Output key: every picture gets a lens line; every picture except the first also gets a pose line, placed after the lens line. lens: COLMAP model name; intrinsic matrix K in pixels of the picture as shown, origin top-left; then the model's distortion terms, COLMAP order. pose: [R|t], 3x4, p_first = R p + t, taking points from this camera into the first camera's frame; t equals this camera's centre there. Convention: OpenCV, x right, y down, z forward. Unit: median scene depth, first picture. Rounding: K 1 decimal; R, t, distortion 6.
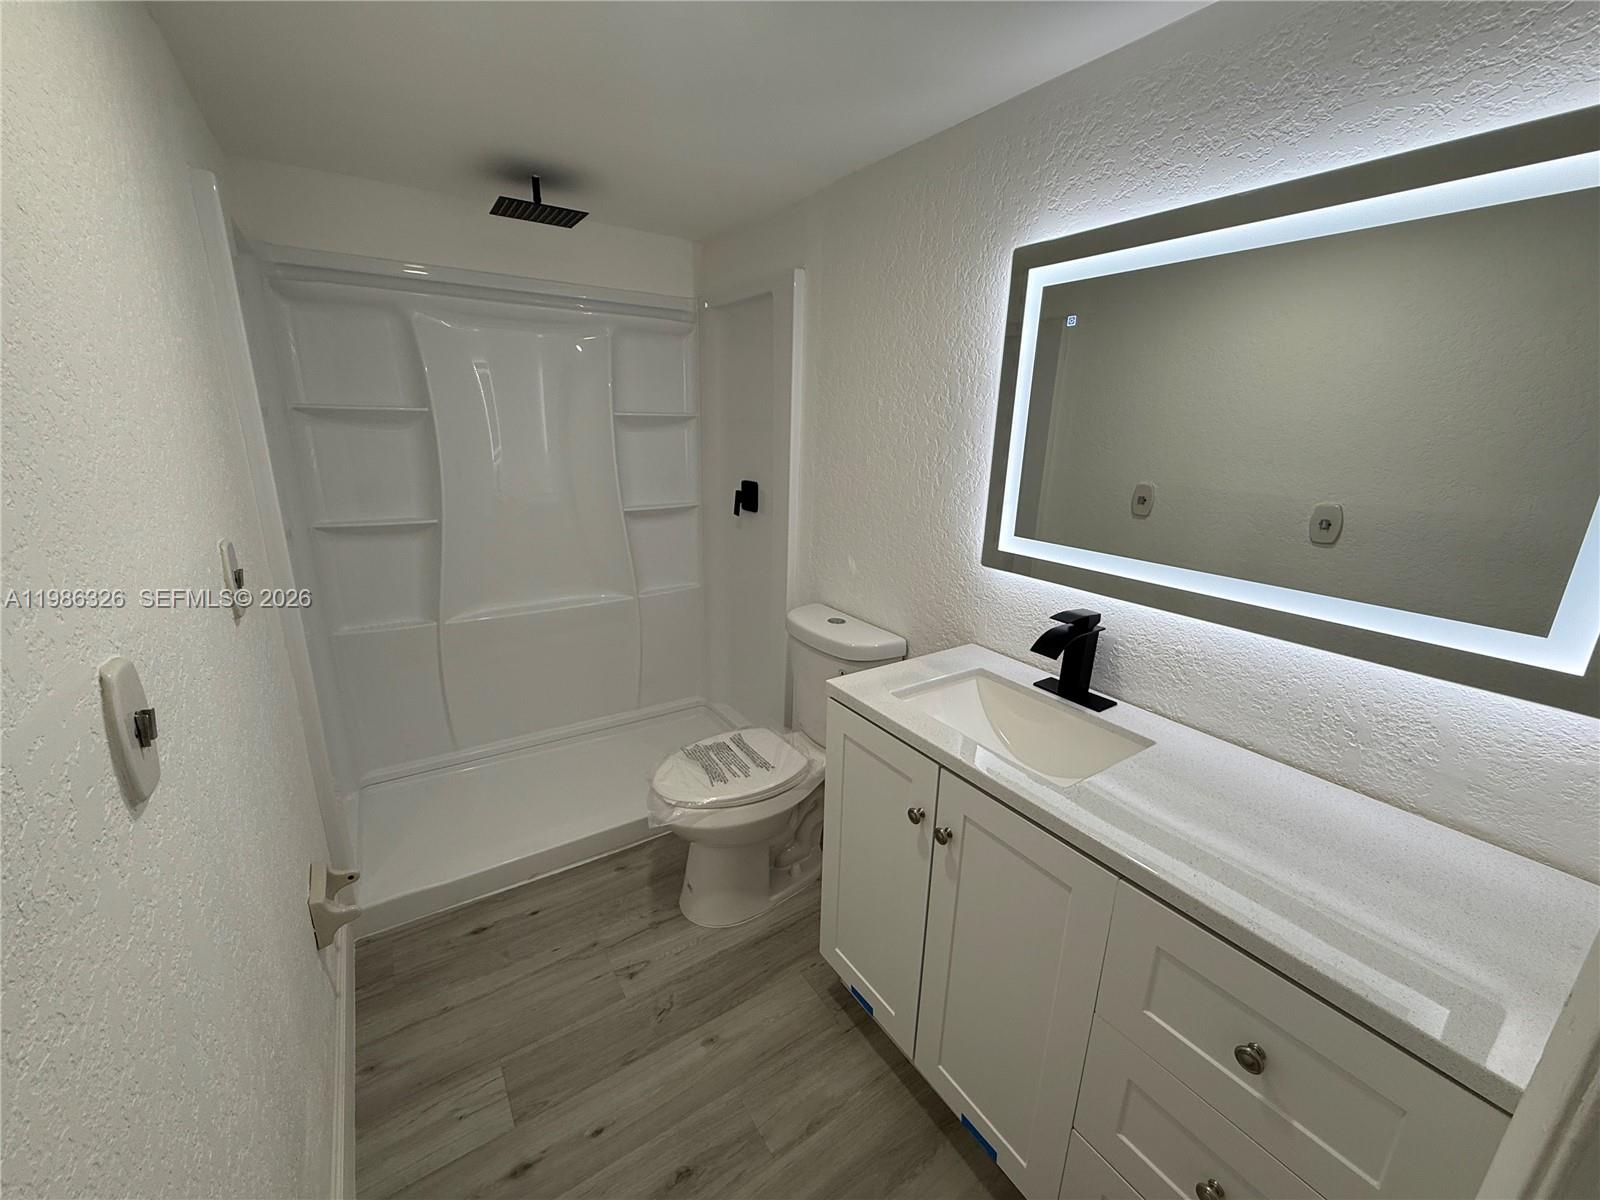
lens RADIAL K [[635.2, 0, 796.0], [0, 635.2, 600.4], [0, 0, 1]] dist [0.000289, -0.000197]
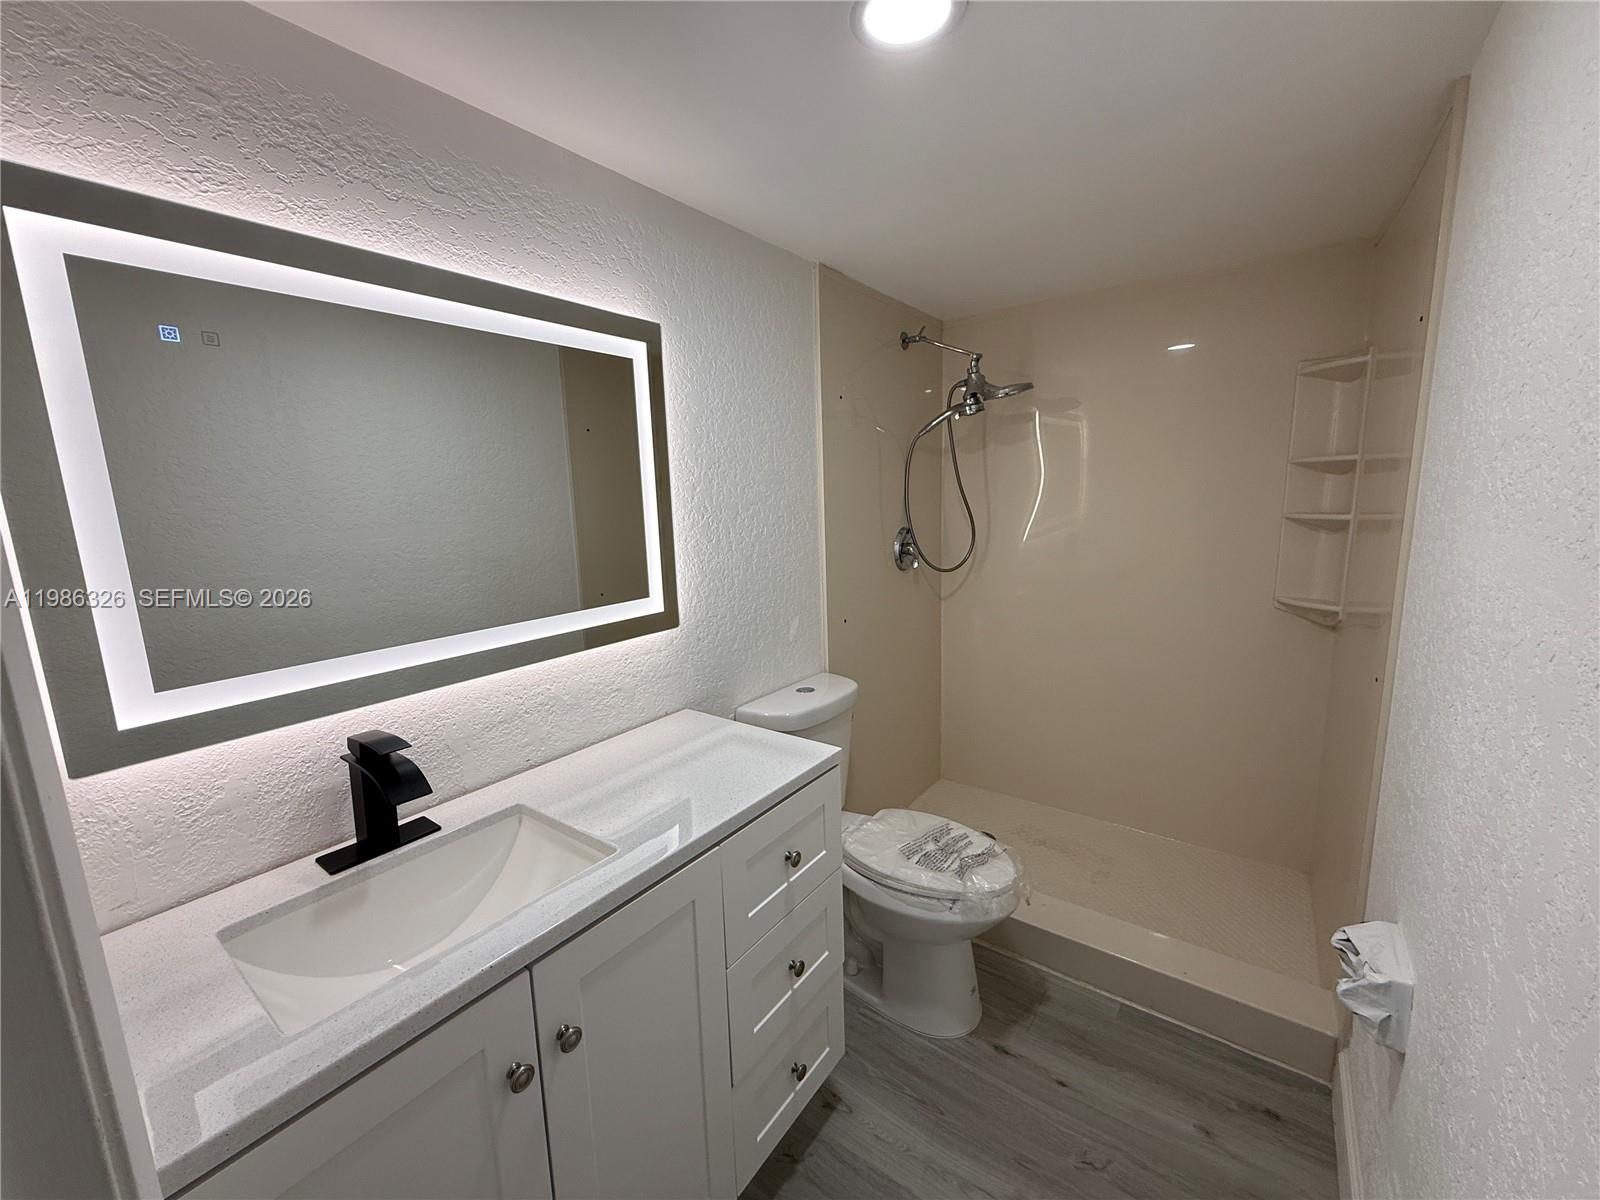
lens RADIAL K [[635.2, 0, 796.0], [0, 635.2, 600.4], [0, 0, 1]] dist [0.000289, -0.000197]
pose [[-0.330027, -0.151453, 0.931743, -0.443982], [0.297499, 0.920057, 0.254929, -0.190091], [-0.895866, 0.361326, -0.258587, 0.776001]]
